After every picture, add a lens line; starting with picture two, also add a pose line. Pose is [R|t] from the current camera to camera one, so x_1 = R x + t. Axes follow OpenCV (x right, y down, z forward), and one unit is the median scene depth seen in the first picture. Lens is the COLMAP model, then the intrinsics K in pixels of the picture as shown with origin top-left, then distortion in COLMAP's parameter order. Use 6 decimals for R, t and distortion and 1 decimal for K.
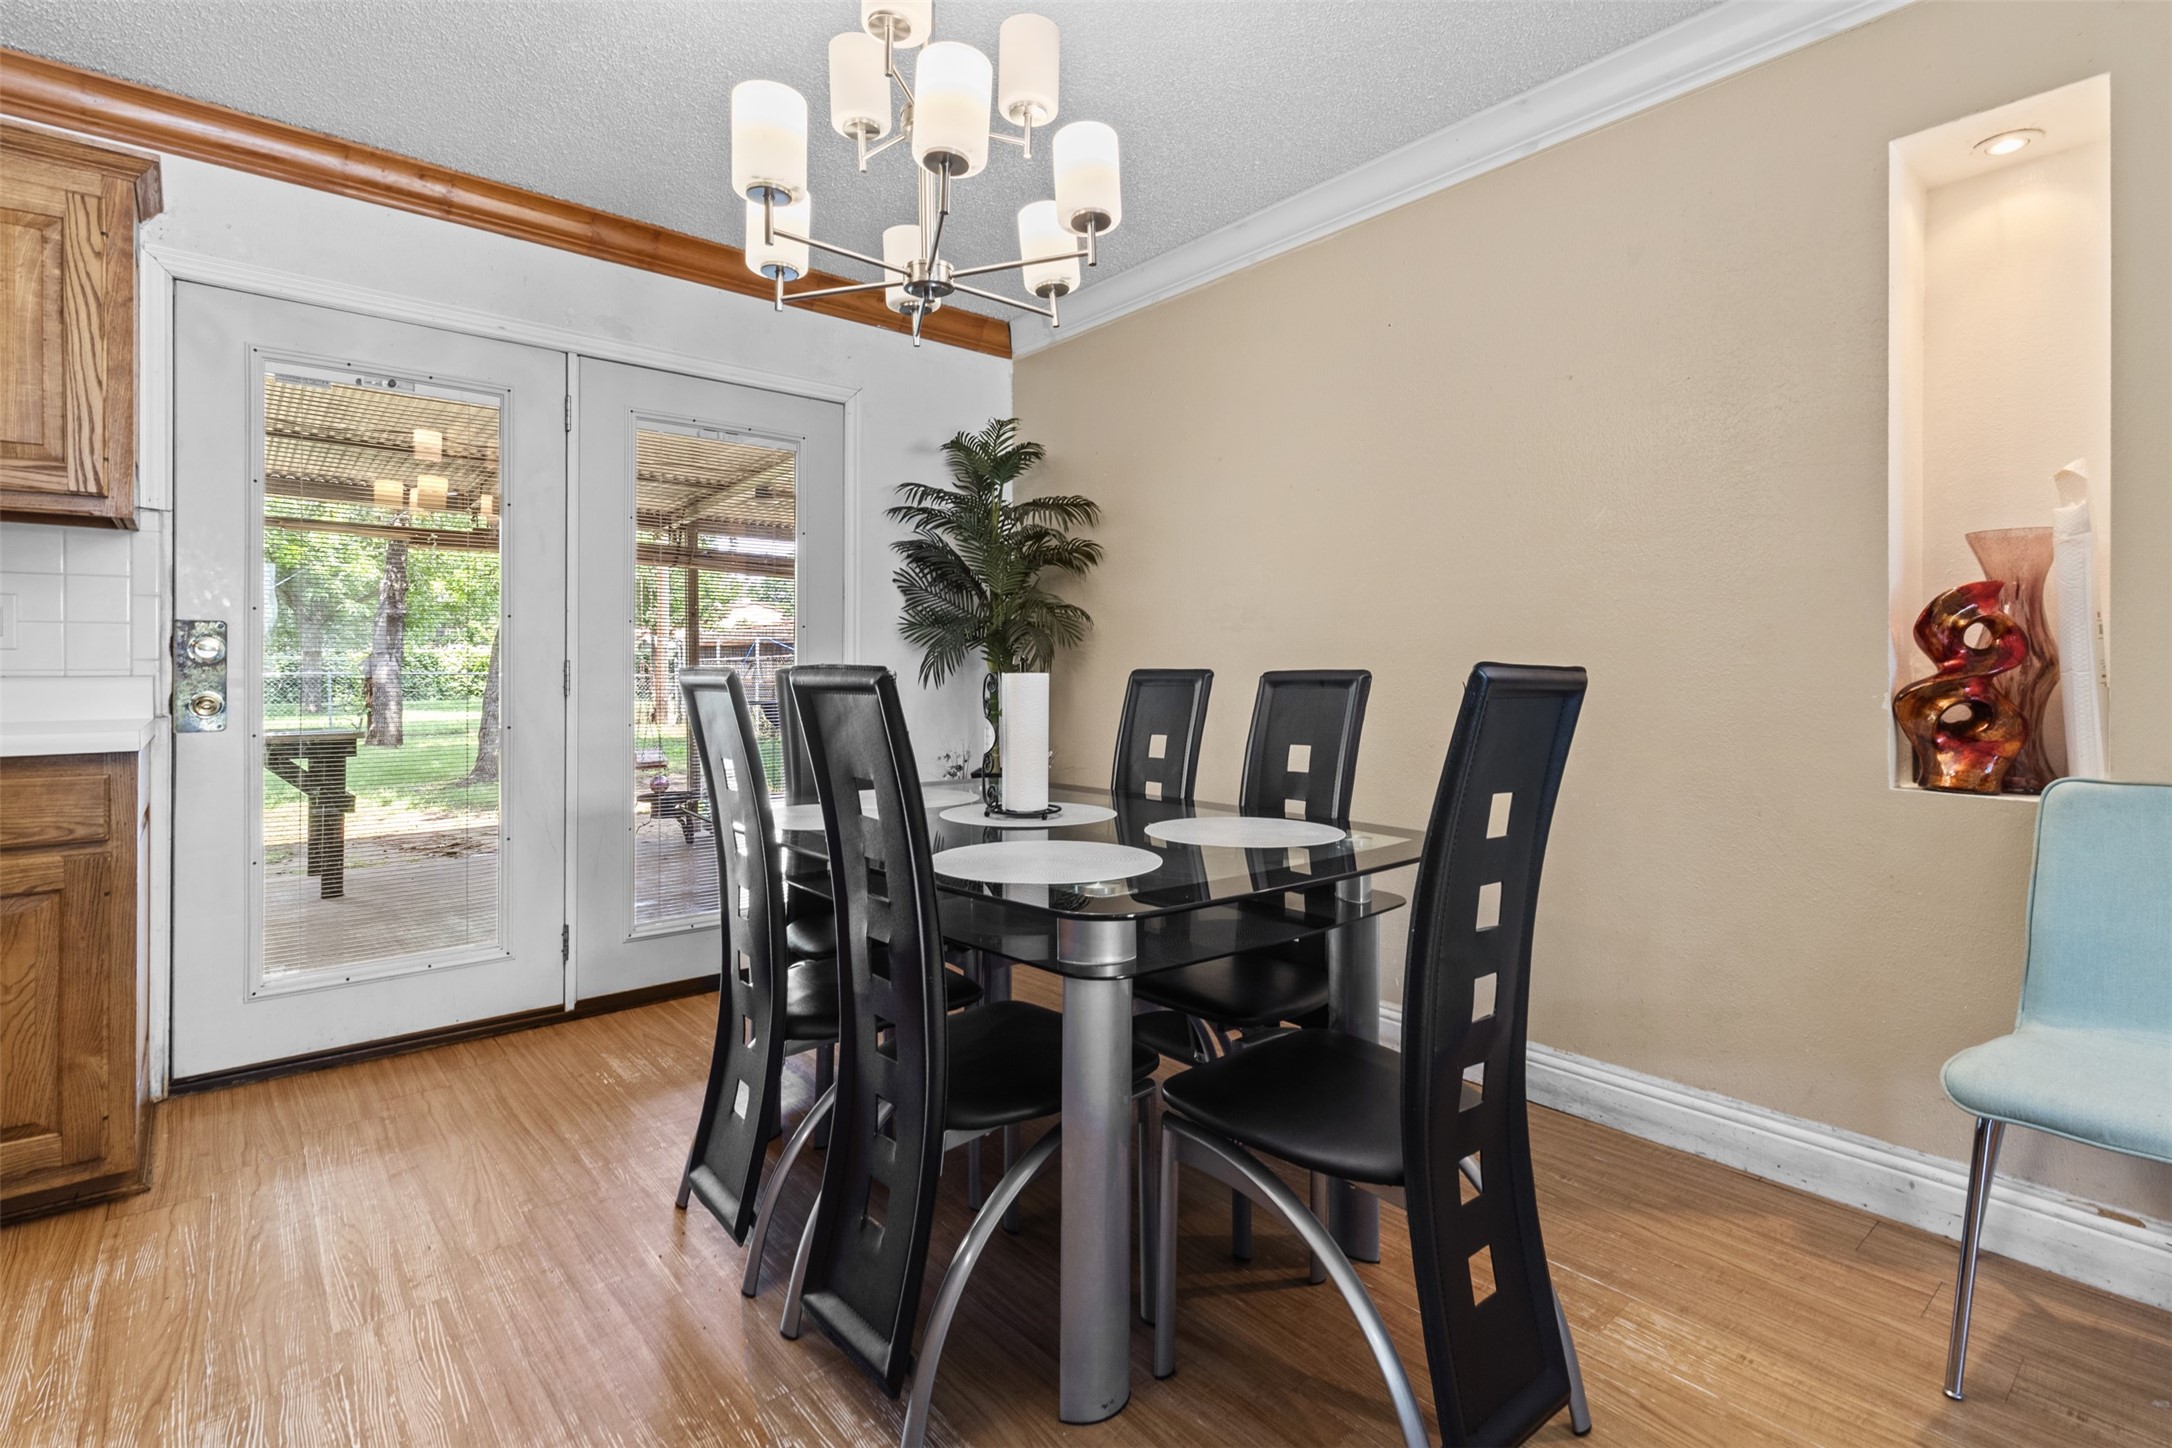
lens RADIAL K [[1027.1, 0, 1085.8], [0, 1027.1, 673.1], [0, 0, 1]] dist [-0.000432, 0.000430]
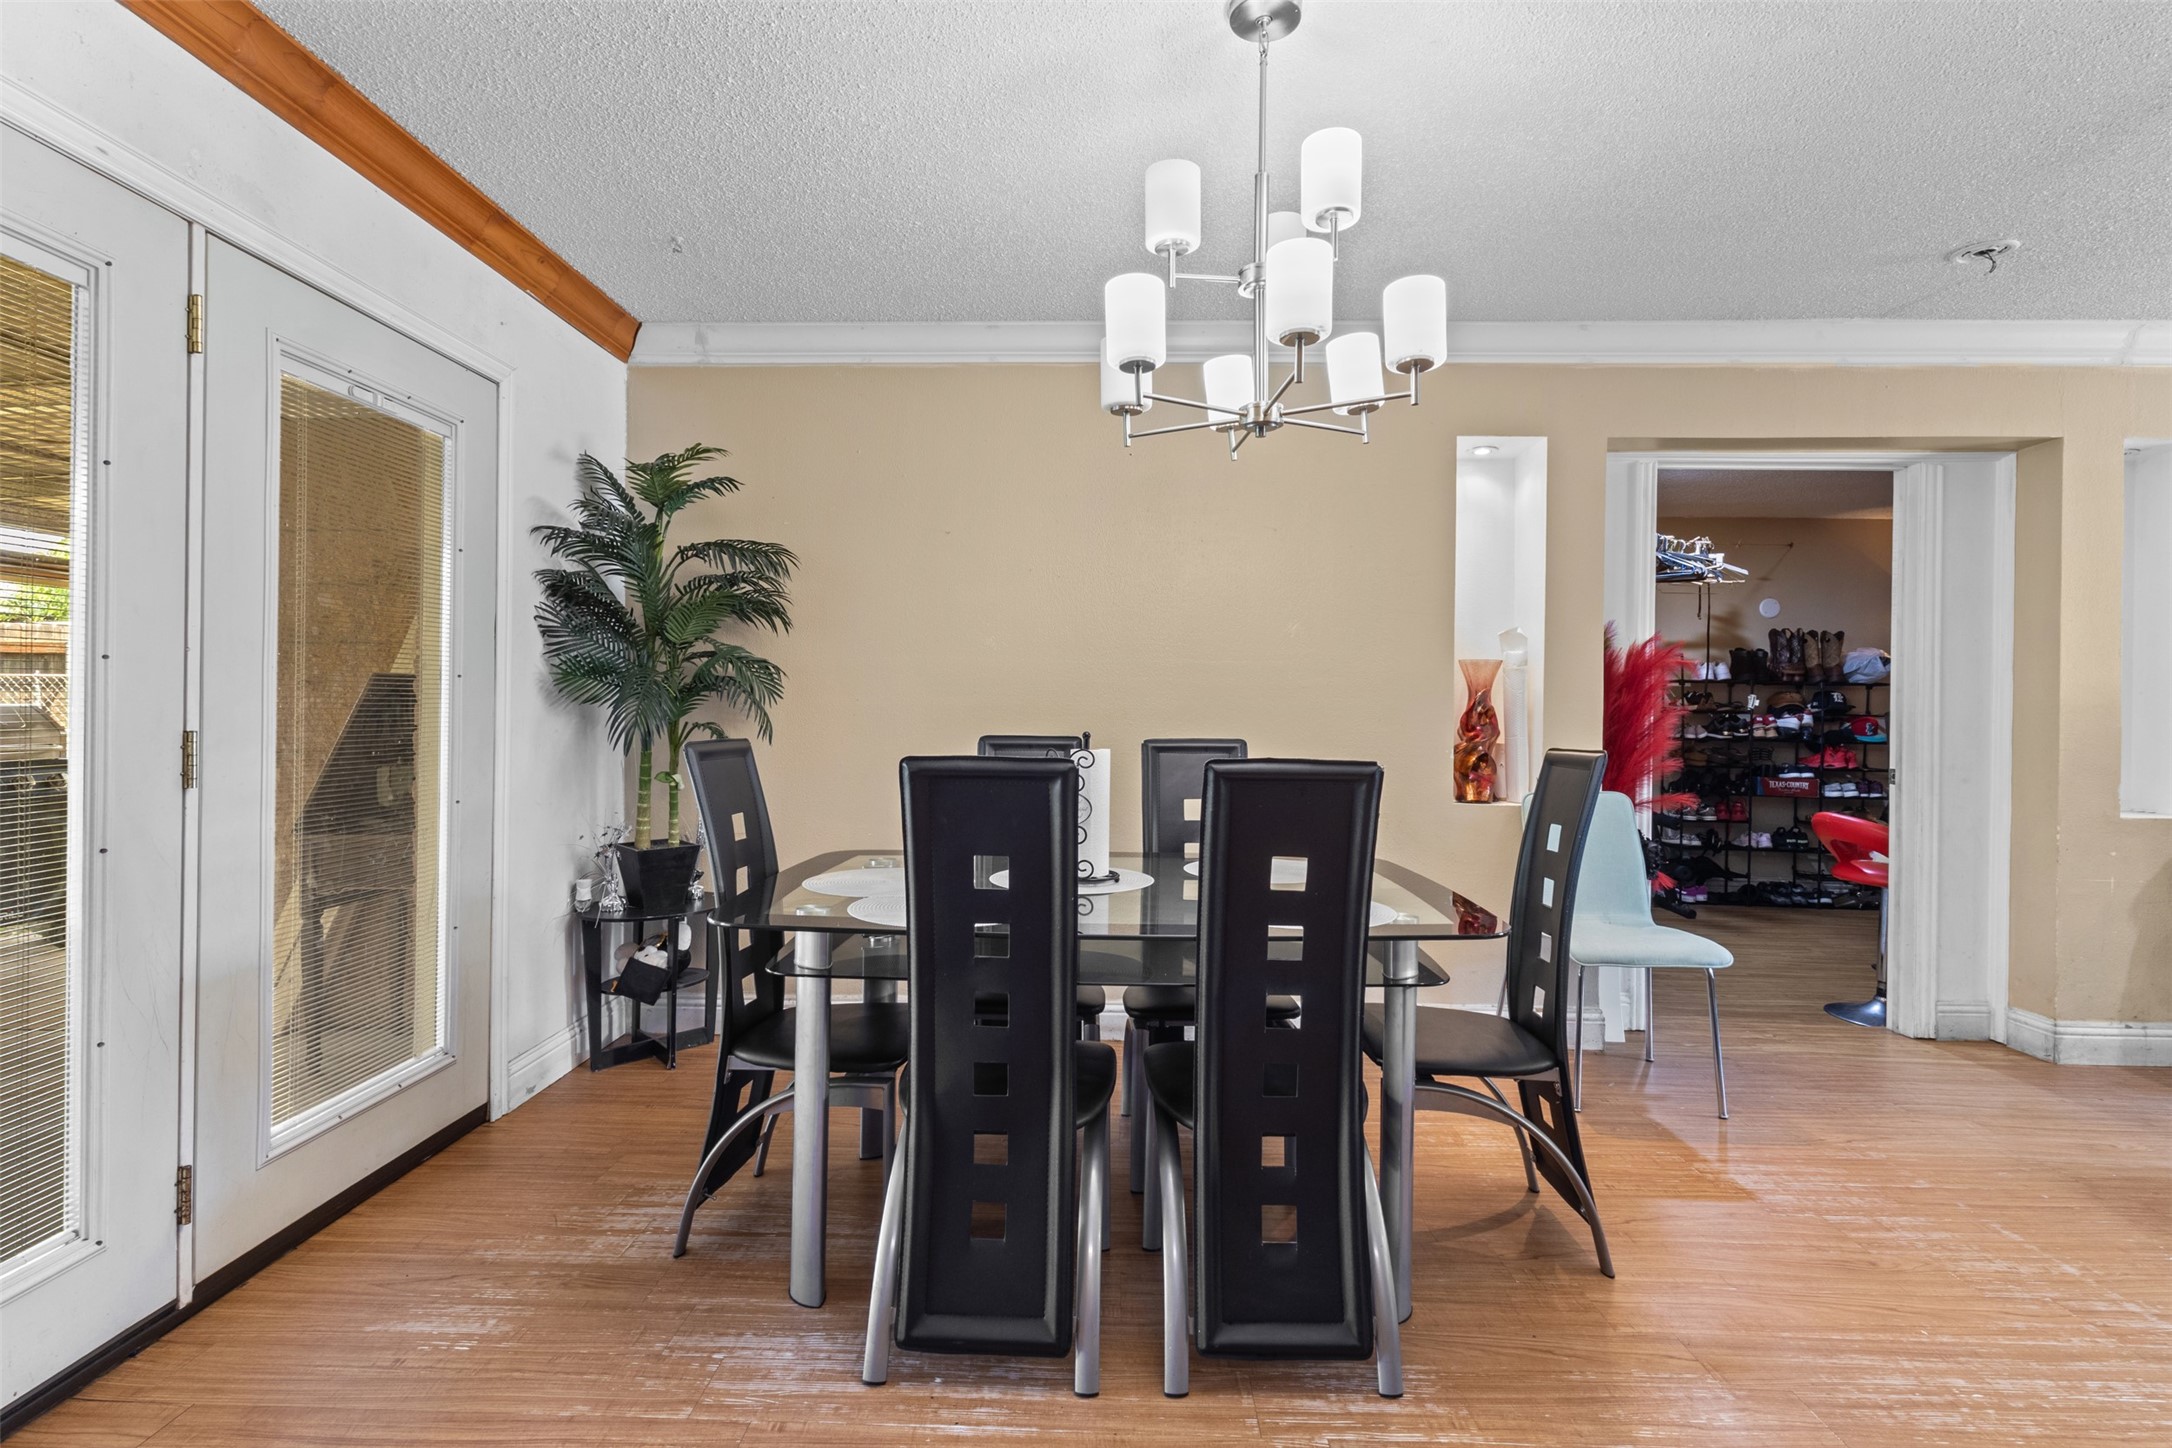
lens RADIAL K [[1007.3, 0, 1086.5], [0, 1007.3, 713.6], [0, 0, 1]] dist [0.000727, 0.000566]
pose [[0.666149, 0.001215, 0.745818, -0.594094], [-0.008485, 0.999946, 0.005950, -0.030569], [-0.745771, -0.010292, 0.666123, 0.206407]]
